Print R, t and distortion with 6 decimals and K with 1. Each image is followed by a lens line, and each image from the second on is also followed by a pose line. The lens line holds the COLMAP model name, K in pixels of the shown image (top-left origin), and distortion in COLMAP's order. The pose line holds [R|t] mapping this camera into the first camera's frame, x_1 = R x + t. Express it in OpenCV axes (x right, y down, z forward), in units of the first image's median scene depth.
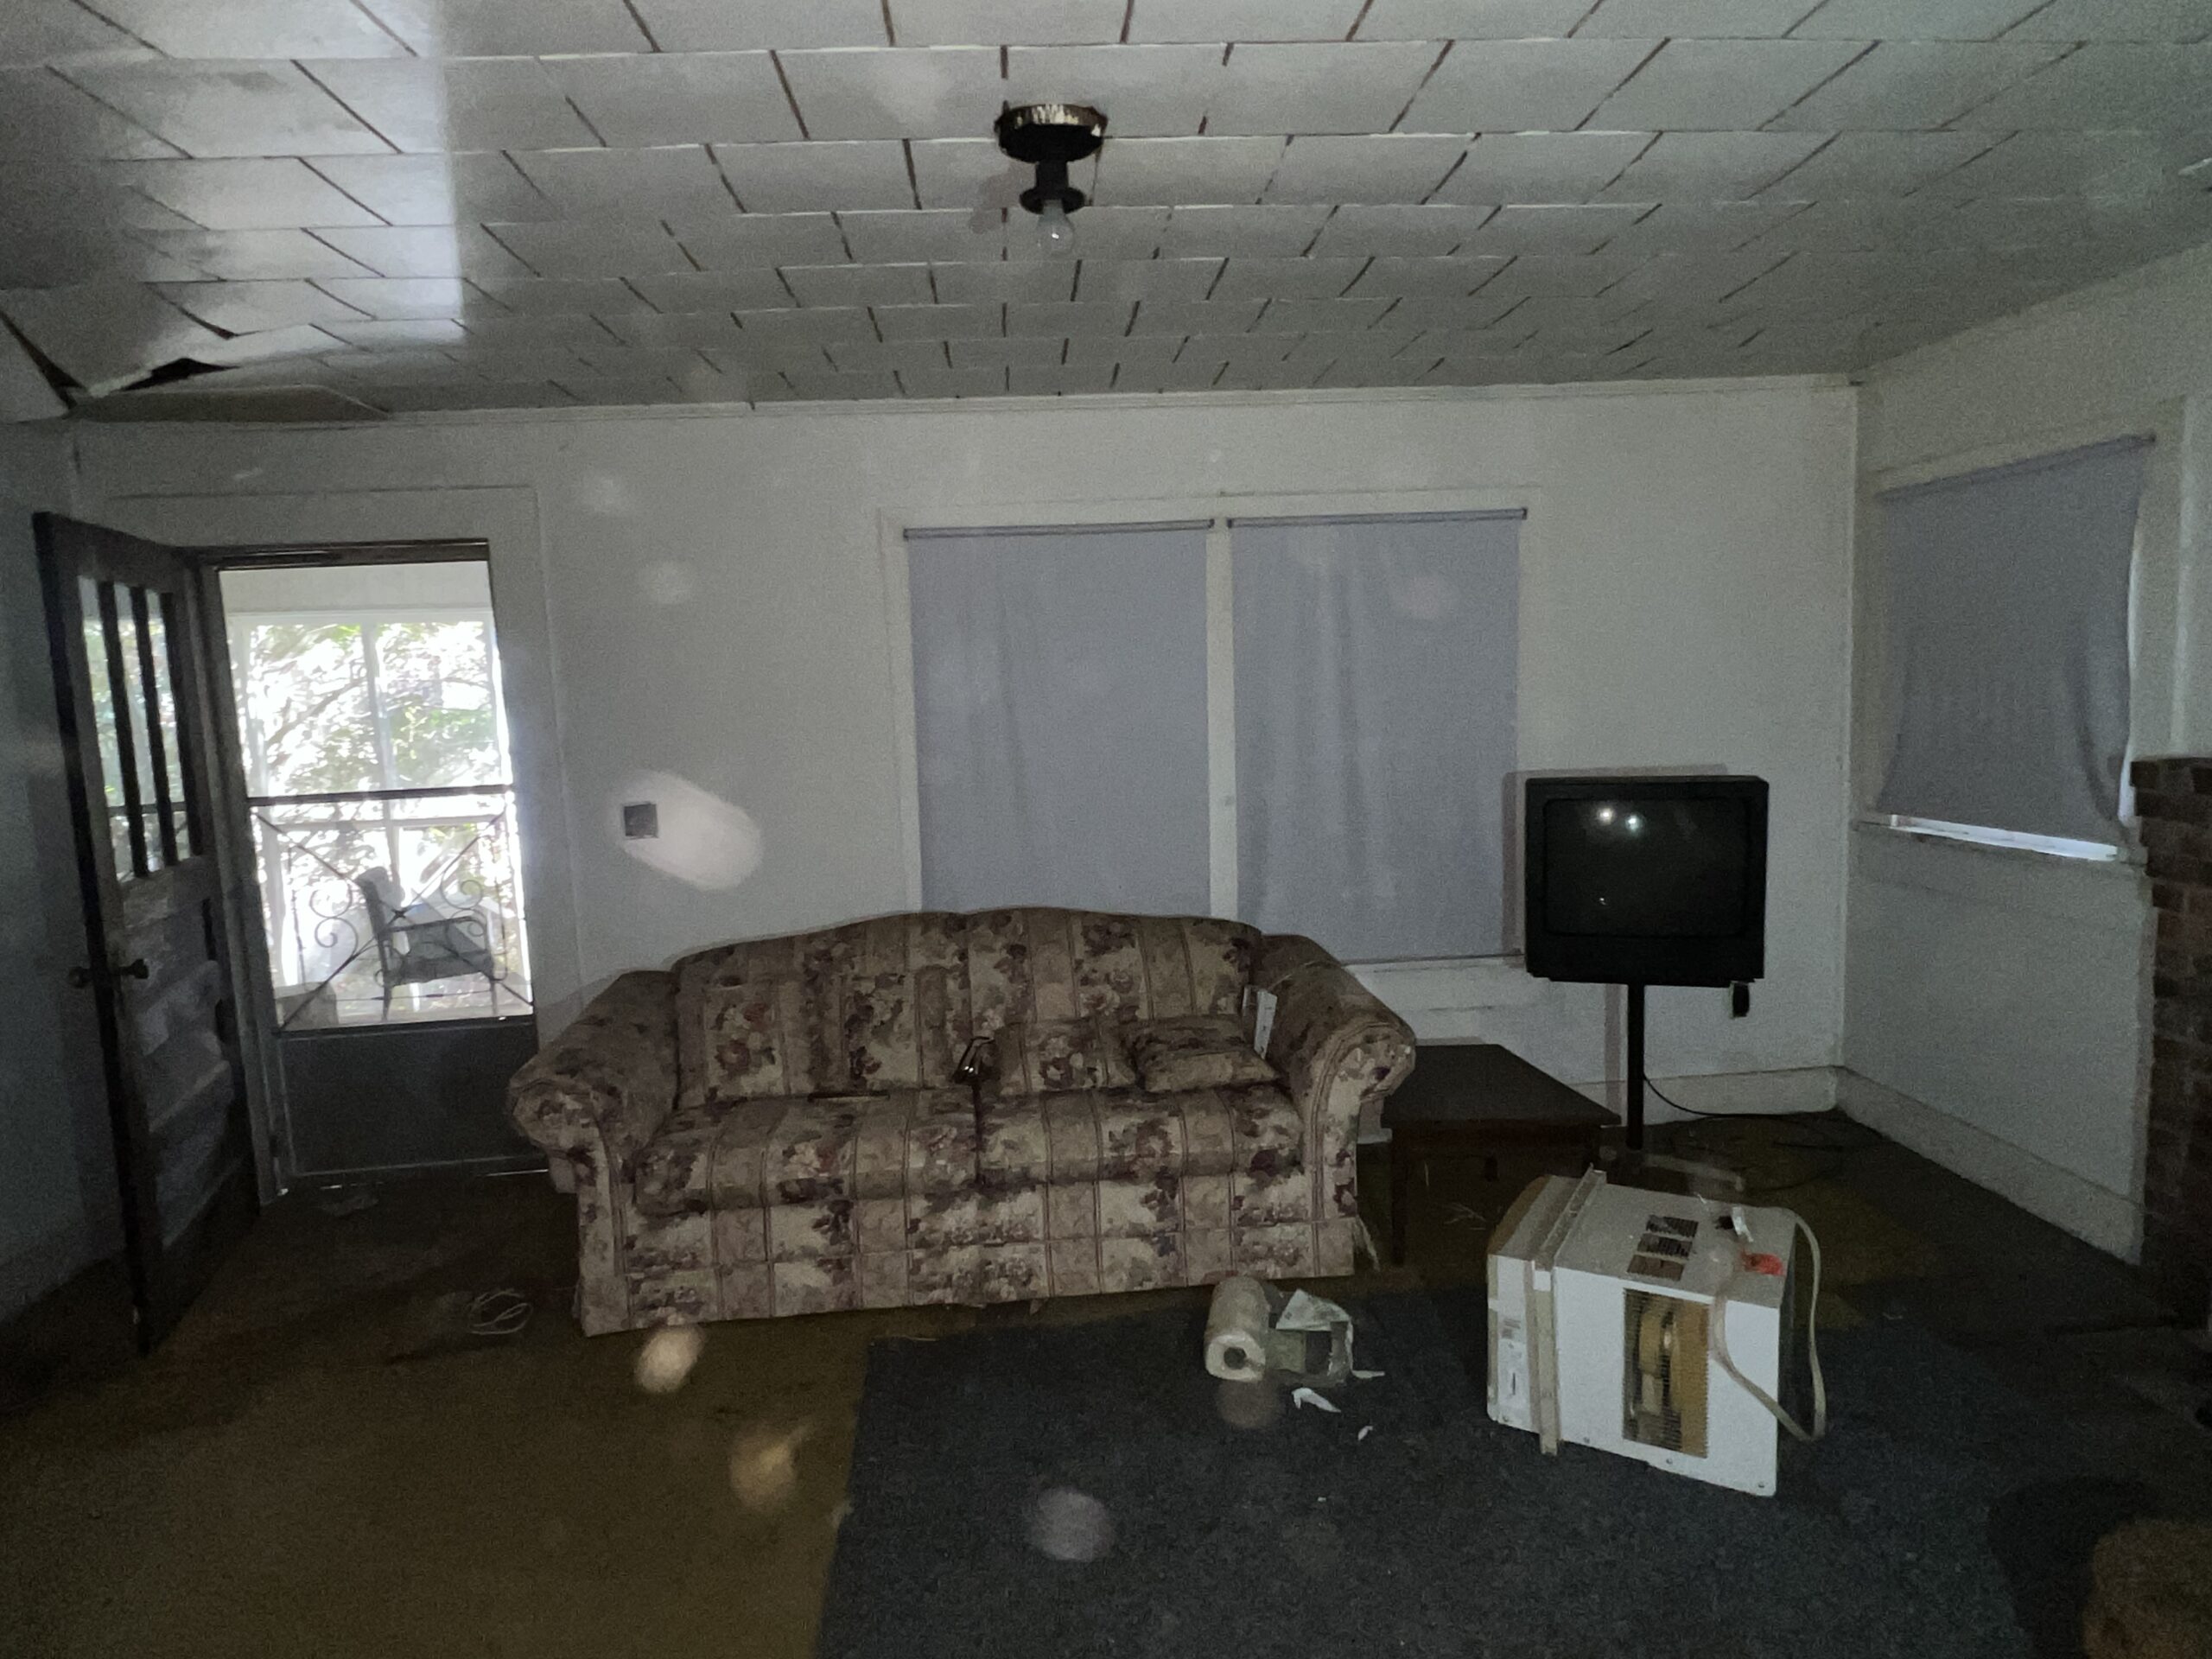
lens RADIAL K [[1292.8, 0, 1098.3], [0, 1292.8, 834.8], [0, 0, 1]] dist [-0.001973, -0.001303]
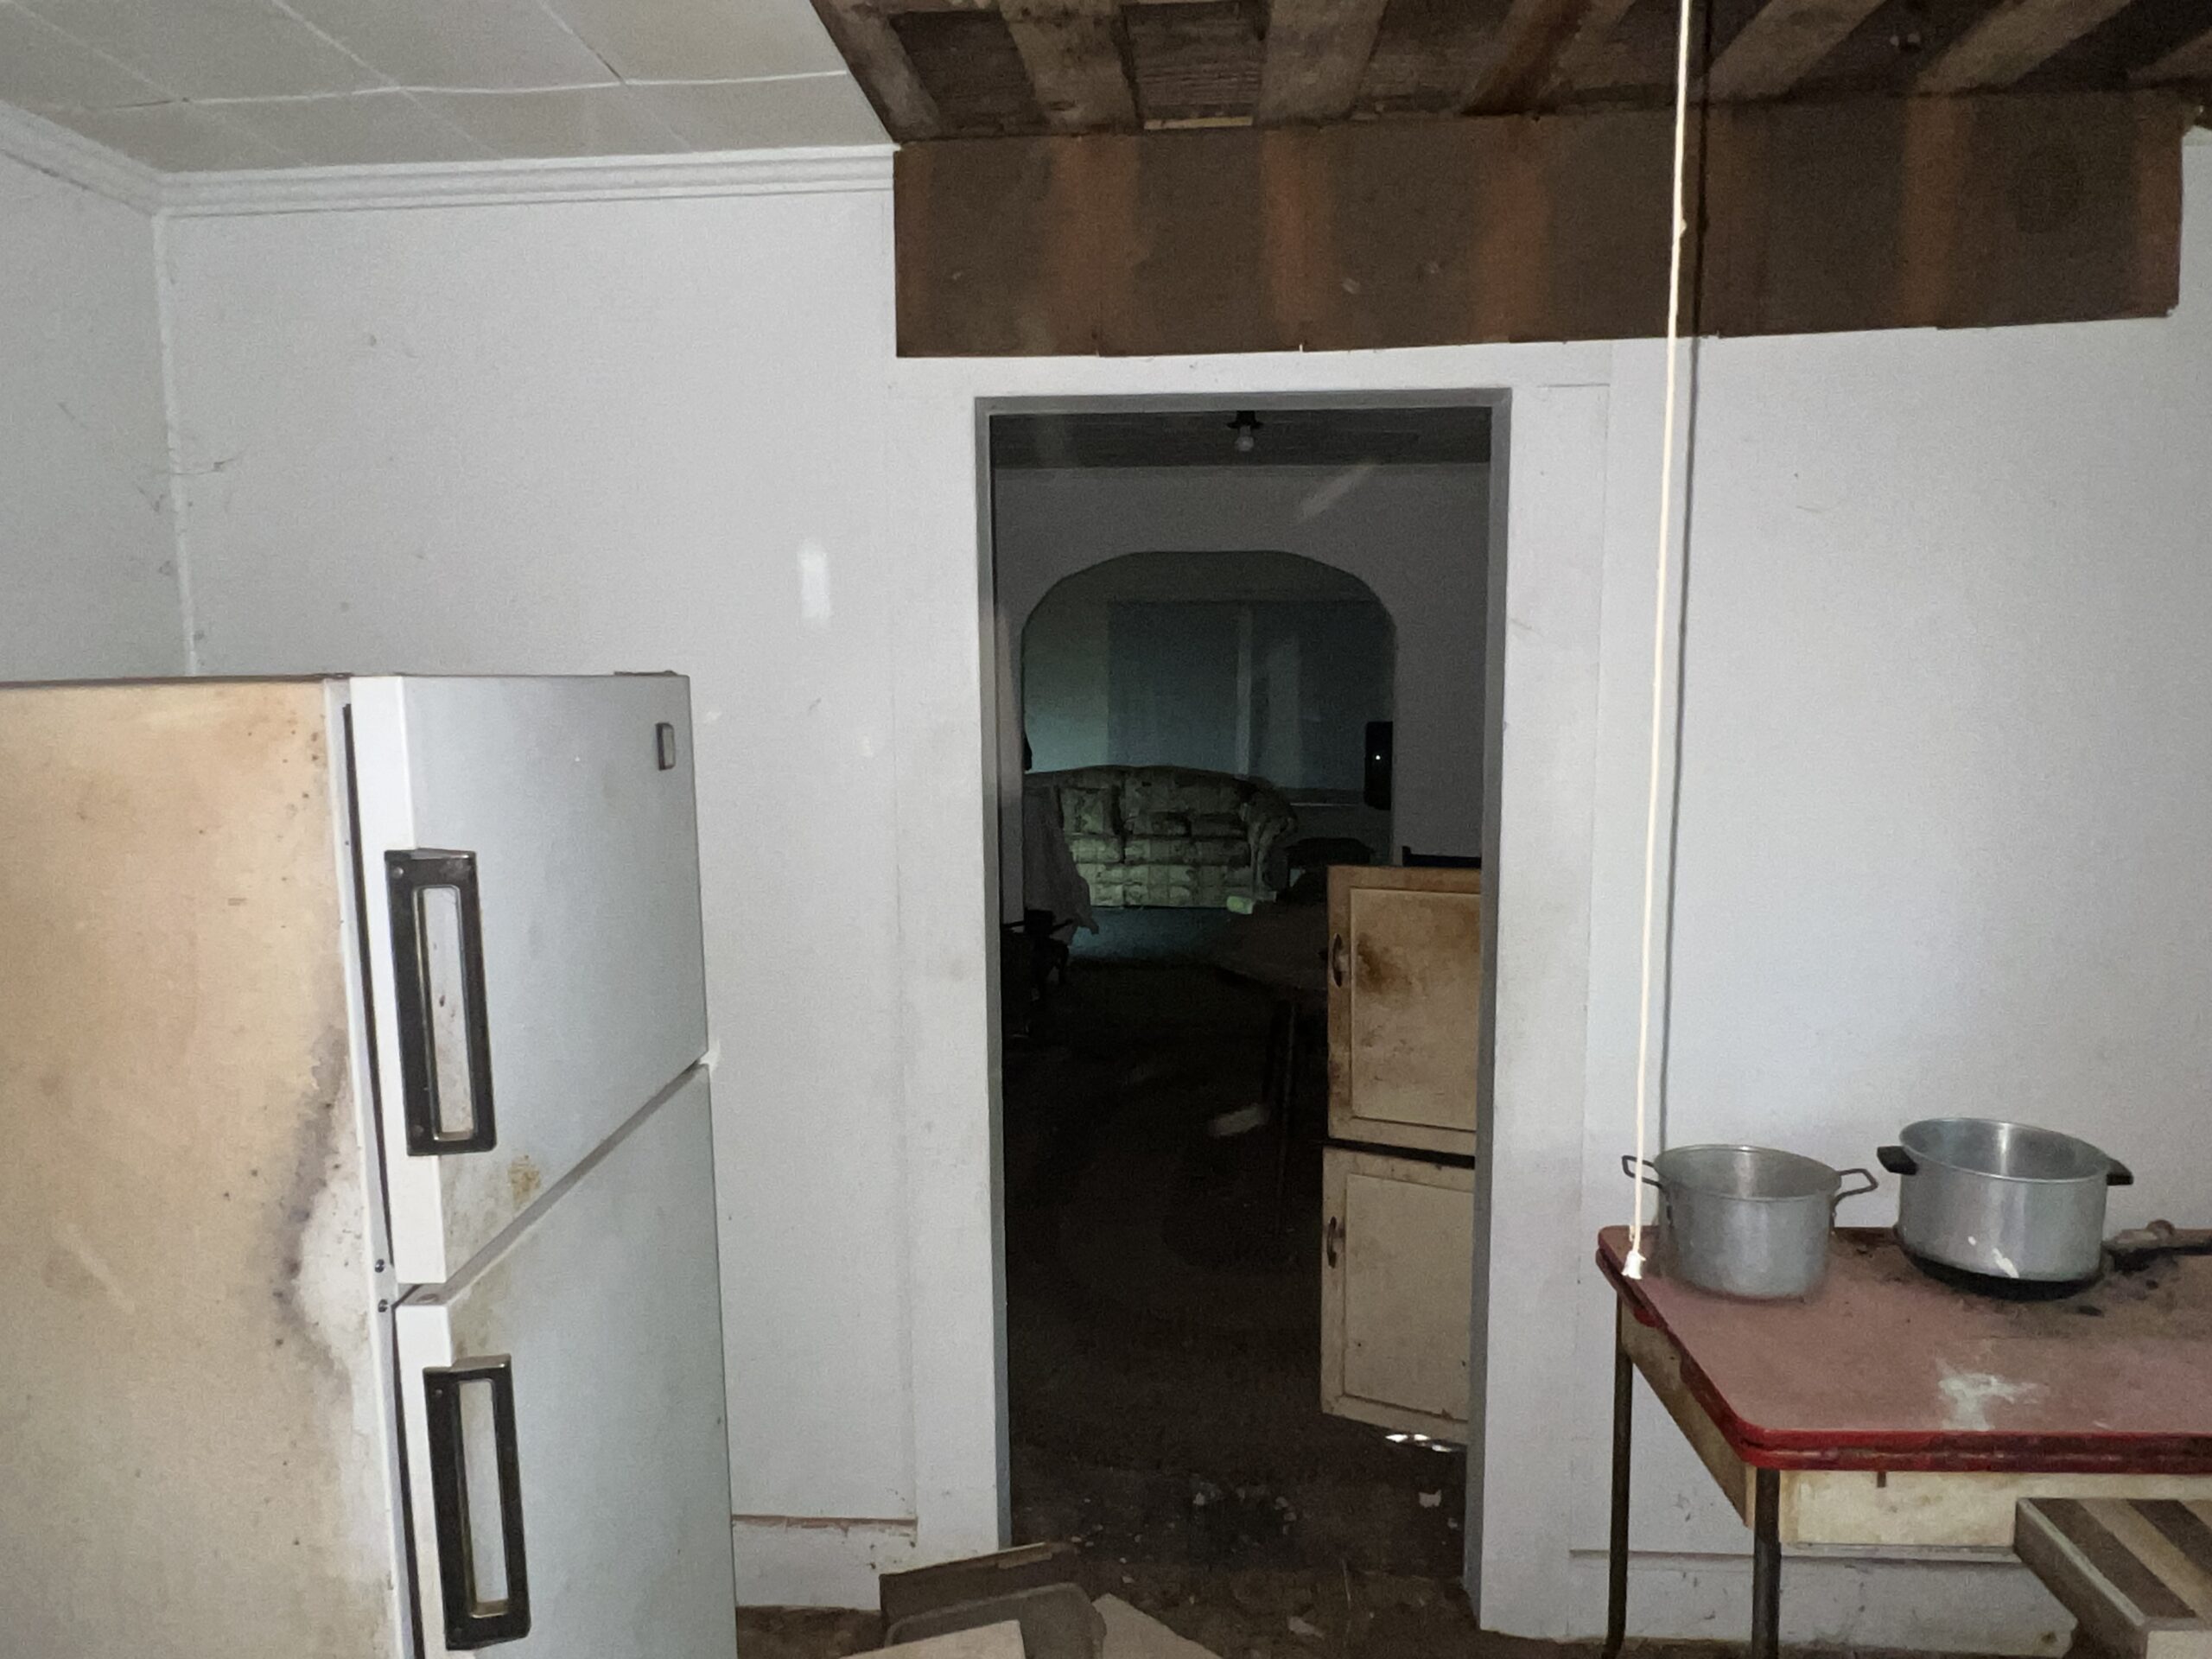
lens RADIAL K [[1456.4, 0, 1092.7], [0, 1456.4, 835.5], [0, 0, 1]] dist [0.002268, -0.003222]
pose [[0.989004, 0.045943, -0.140570, 0.256220], [-0.045009, 0.998938, 0.009823, 0.186241], [0.140872, -0.003388, 0.990022, -1.927149]]
